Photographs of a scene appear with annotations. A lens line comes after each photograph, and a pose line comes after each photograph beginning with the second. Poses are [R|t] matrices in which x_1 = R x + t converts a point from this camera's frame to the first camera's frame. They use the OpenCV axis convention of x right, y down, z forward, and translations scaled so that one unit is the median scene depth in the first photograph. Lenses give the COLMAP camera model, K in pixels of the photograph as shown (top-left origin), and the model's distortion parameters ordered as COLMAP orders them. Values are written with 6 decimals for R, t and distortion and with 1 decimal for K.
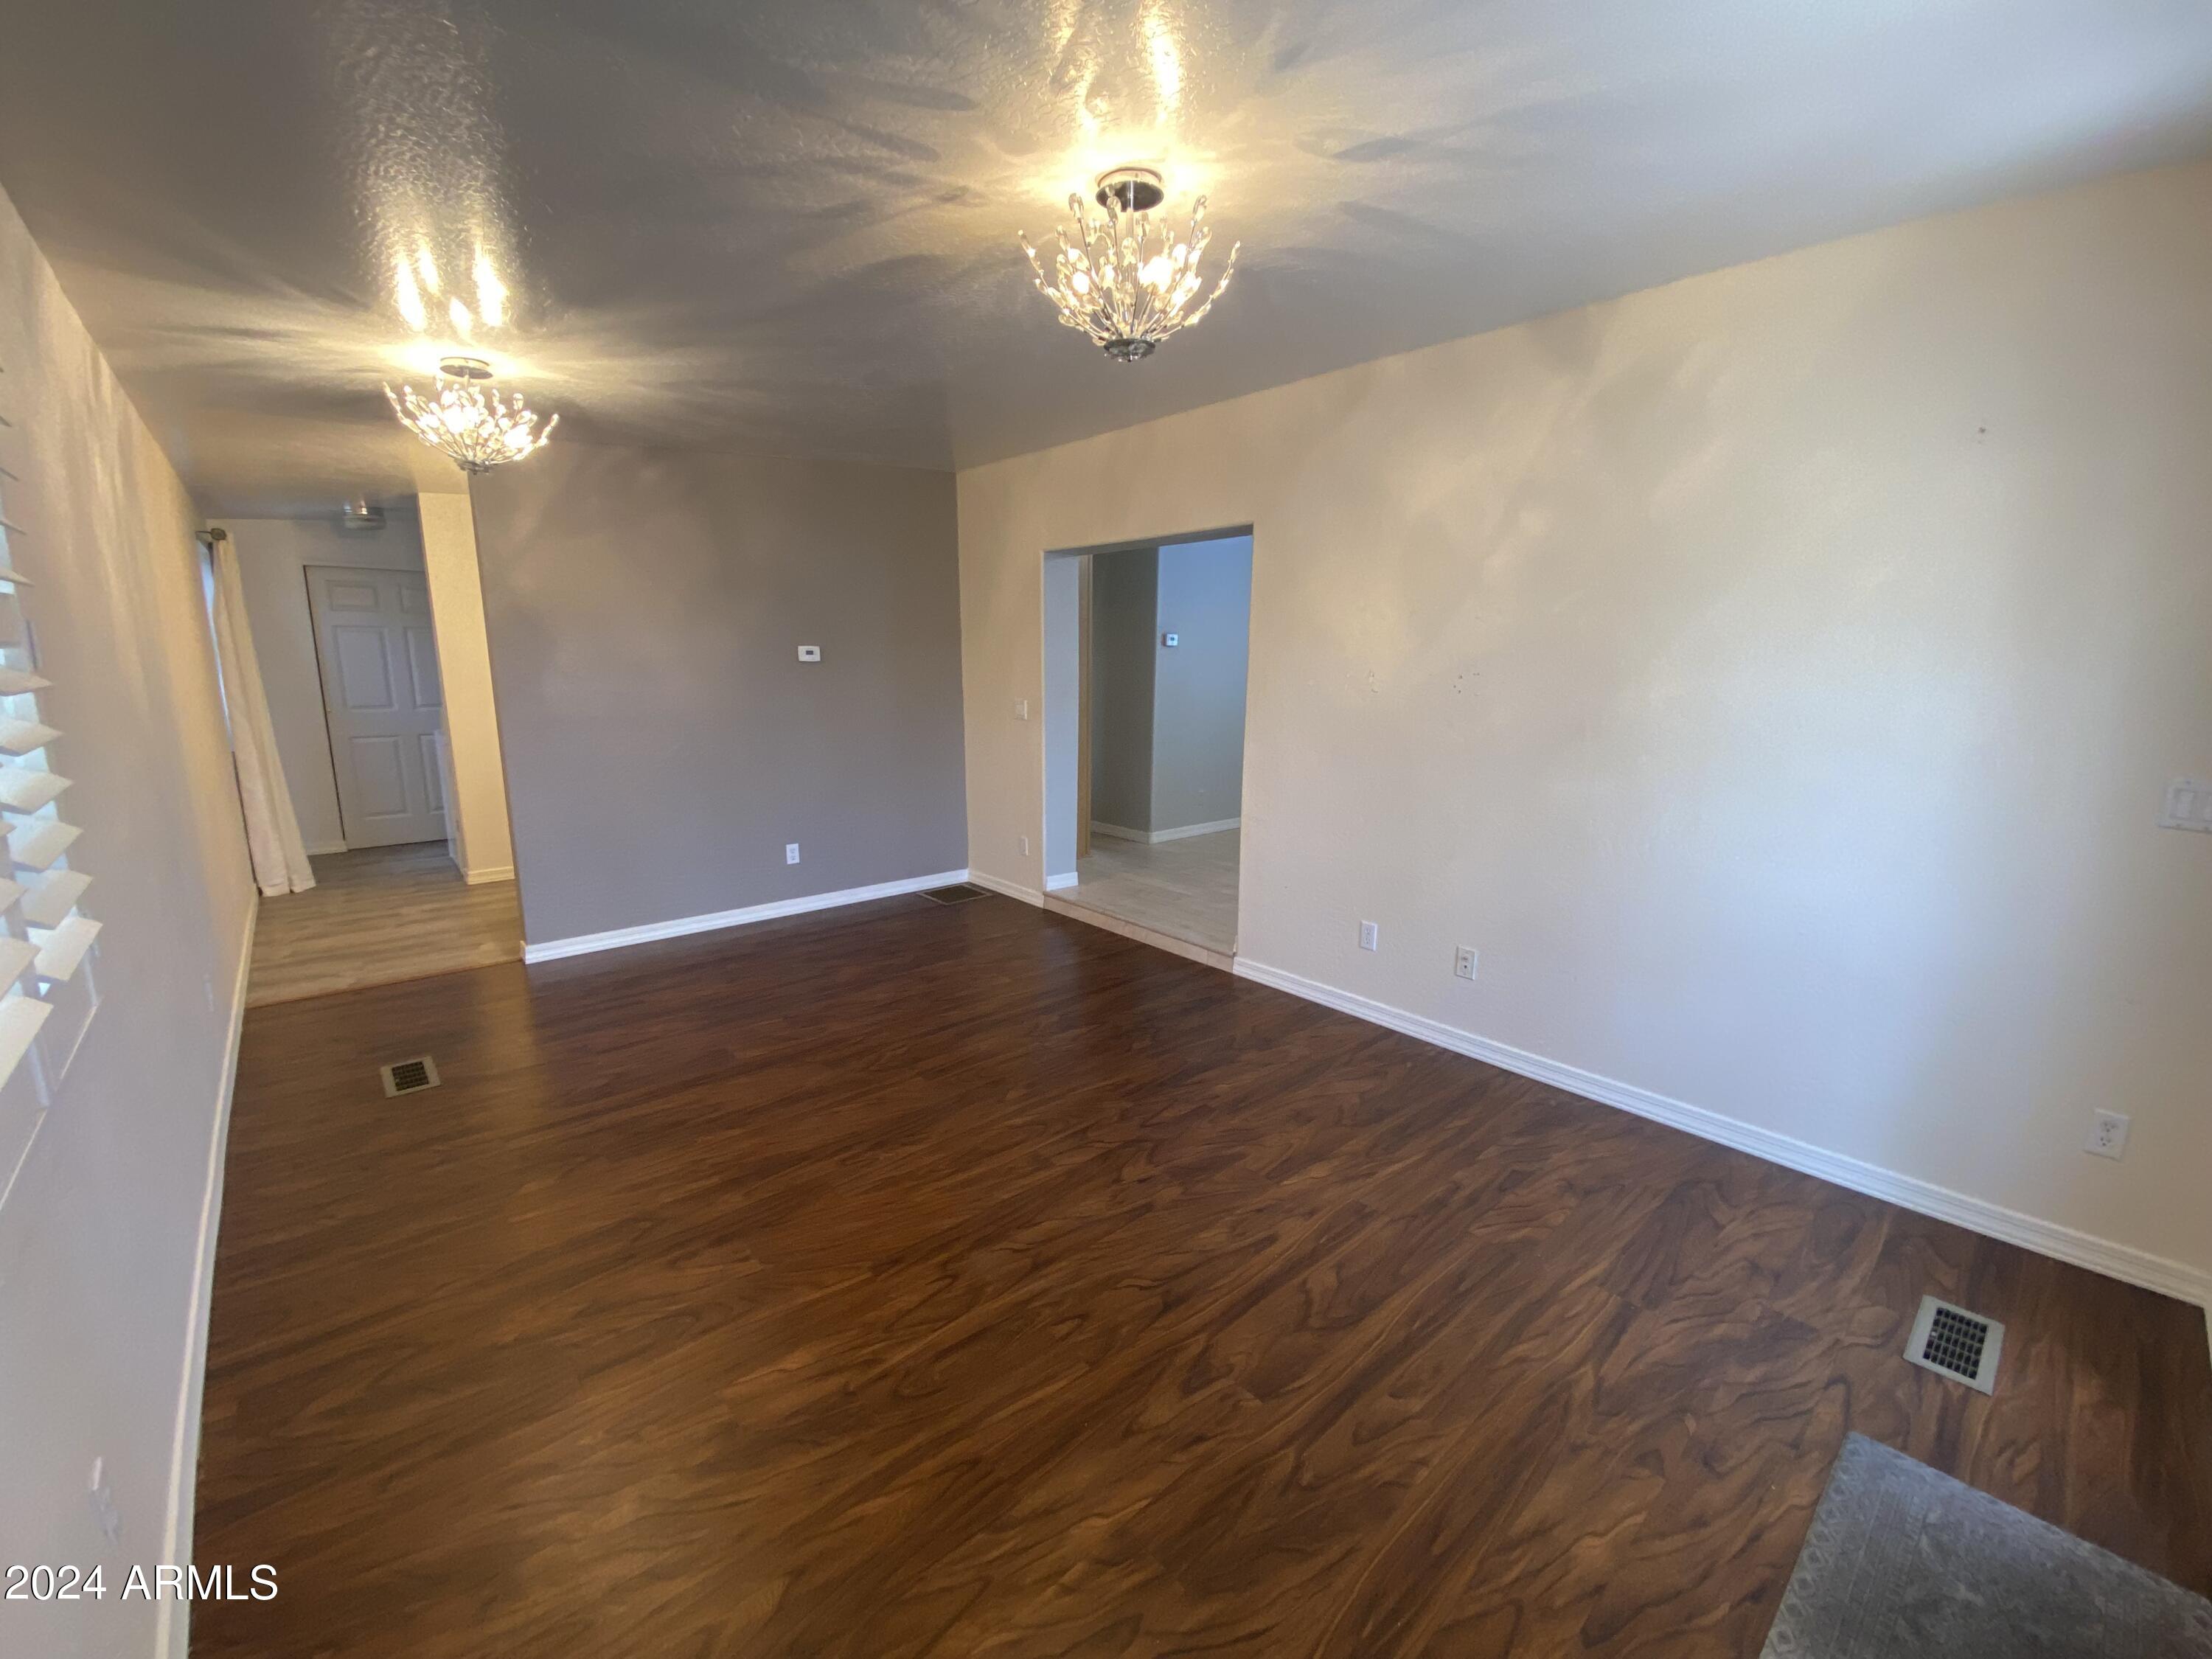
lens RADIAL K [[898.2, 0, 1106.1], [0, 898.2, 832.5], [0, 0, 1]] dist [0.012981, -0.013470]
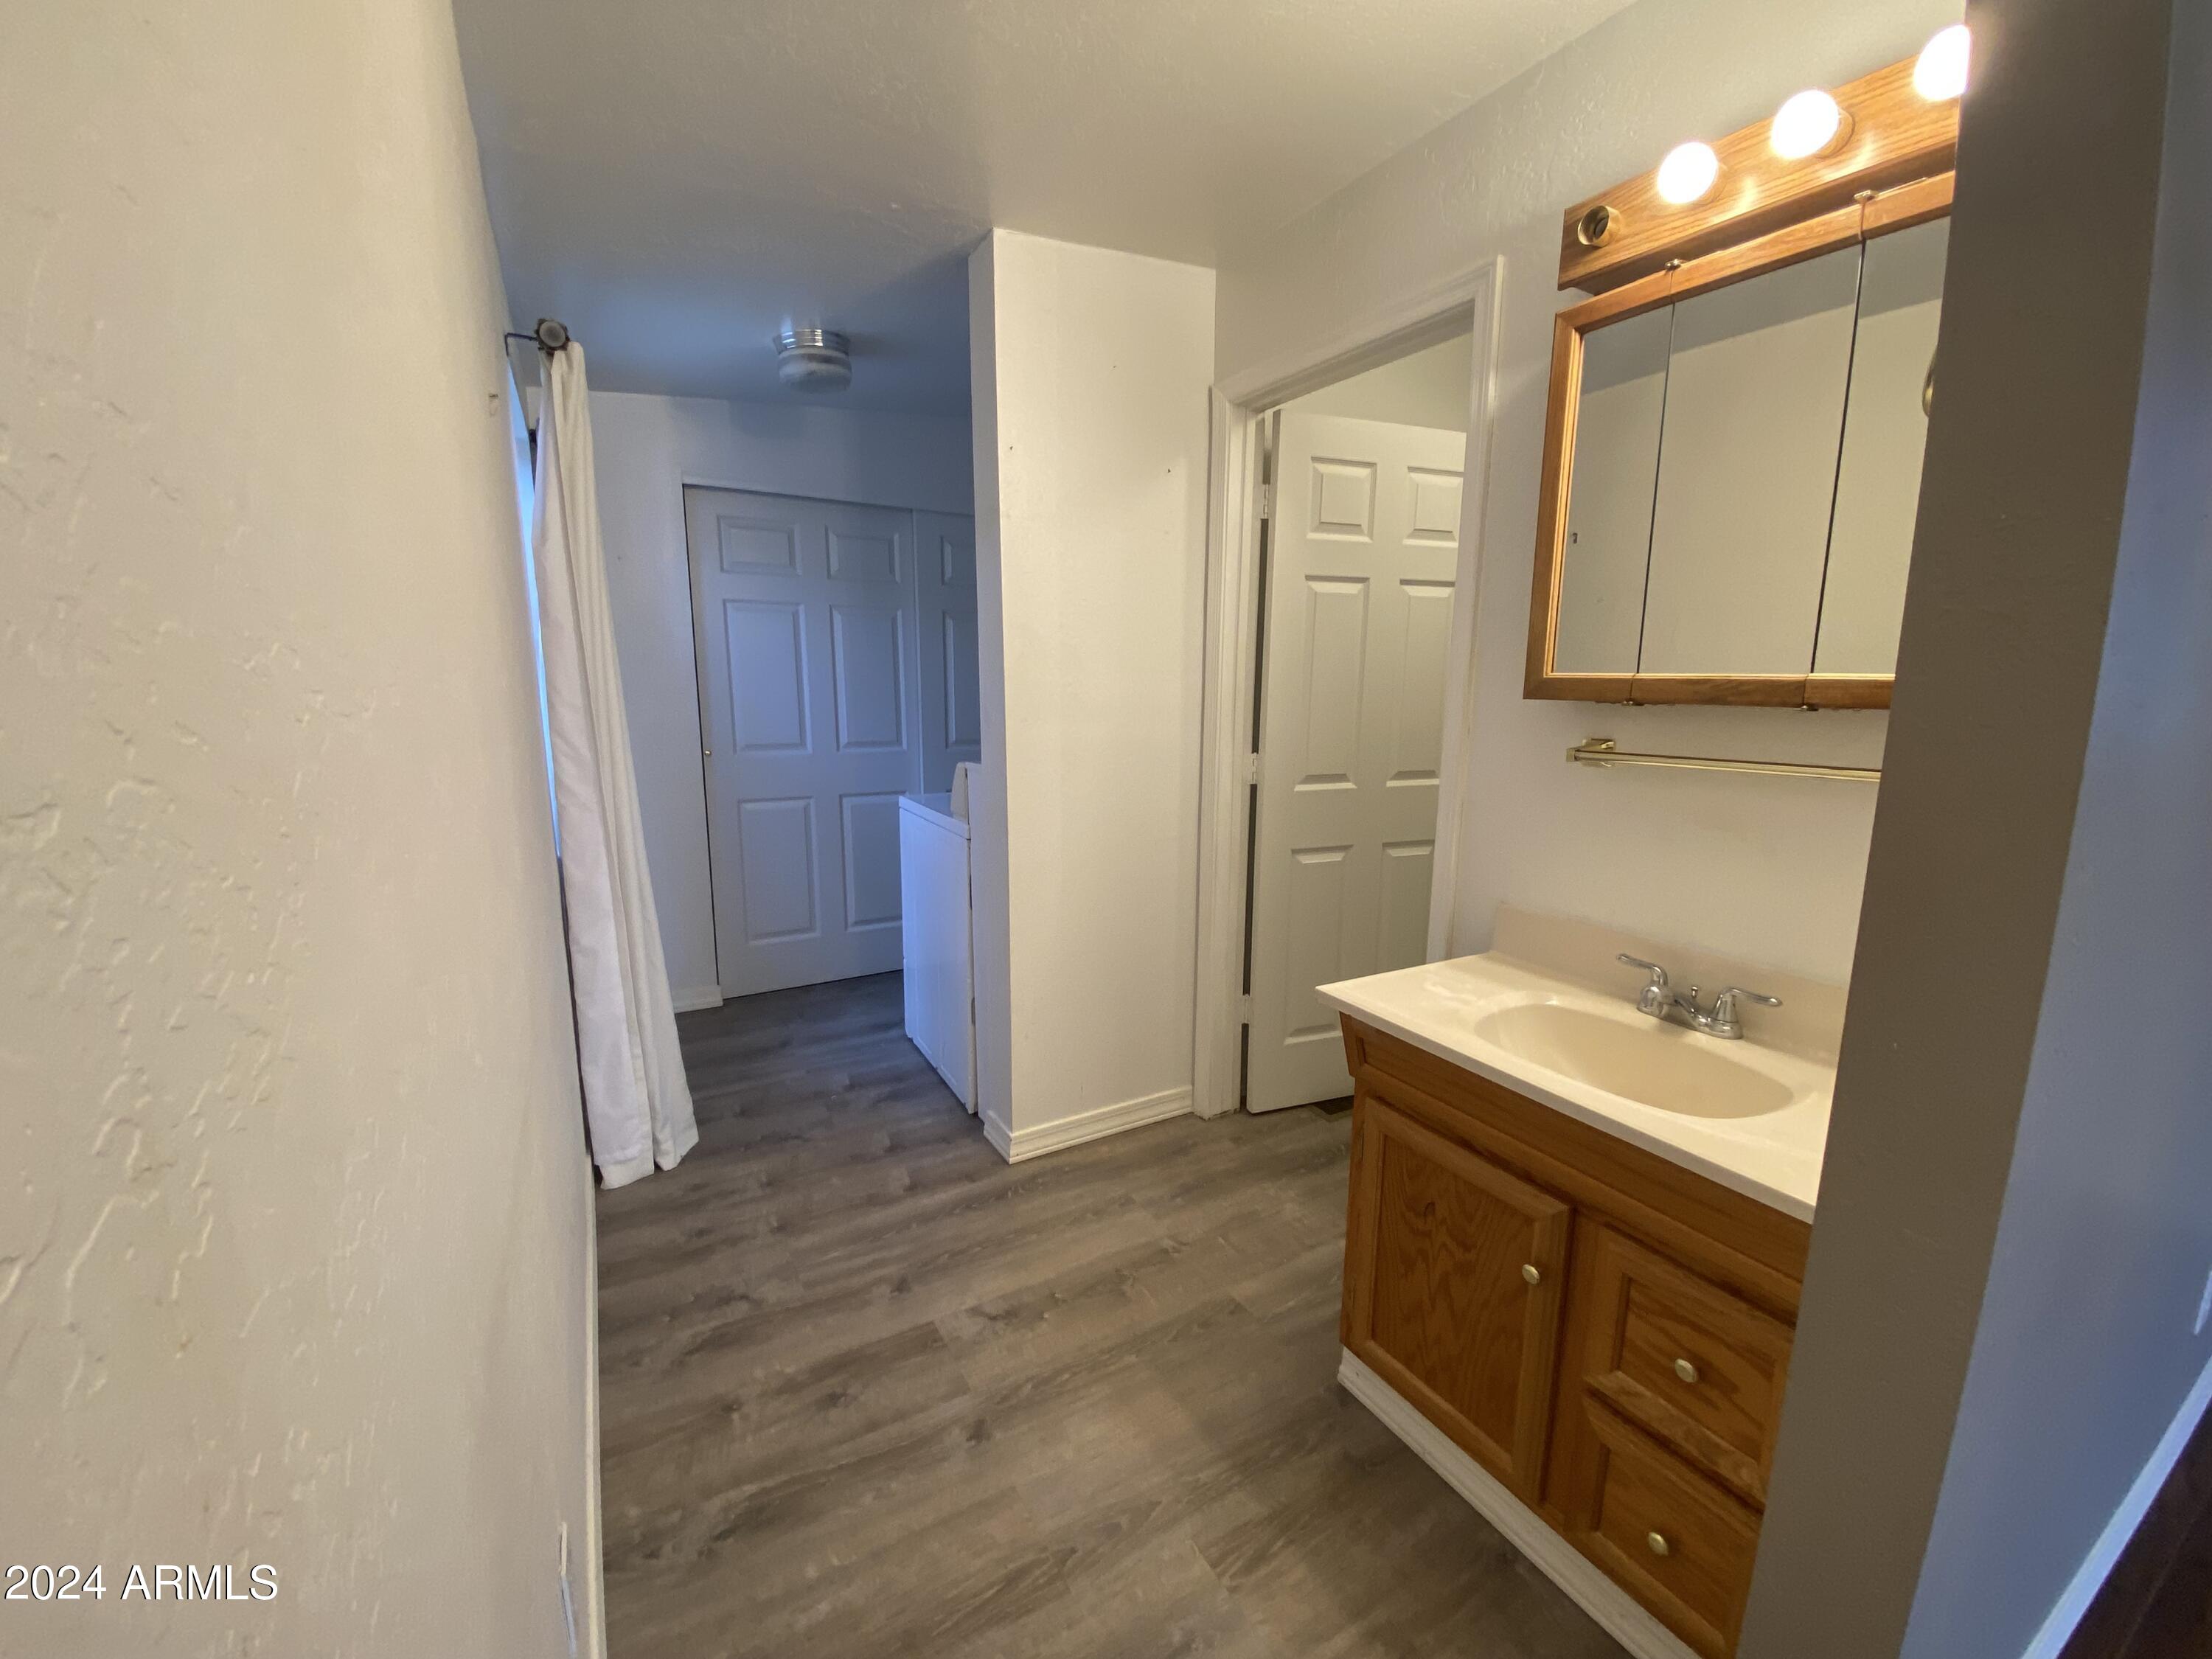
lens RADIAL K [[898.2, 0, 1100.0], [0, 898.2, 835.7], [0, 0, 1]] dist [0.012981, -0.013470]
pose [[0.979176, 0.032966, -0.200317, -0.608594], [-0.036398, 0.999247, -0.013472, -0.102406], [0.199722, 0.020482, 0.979638, 0.604498]]
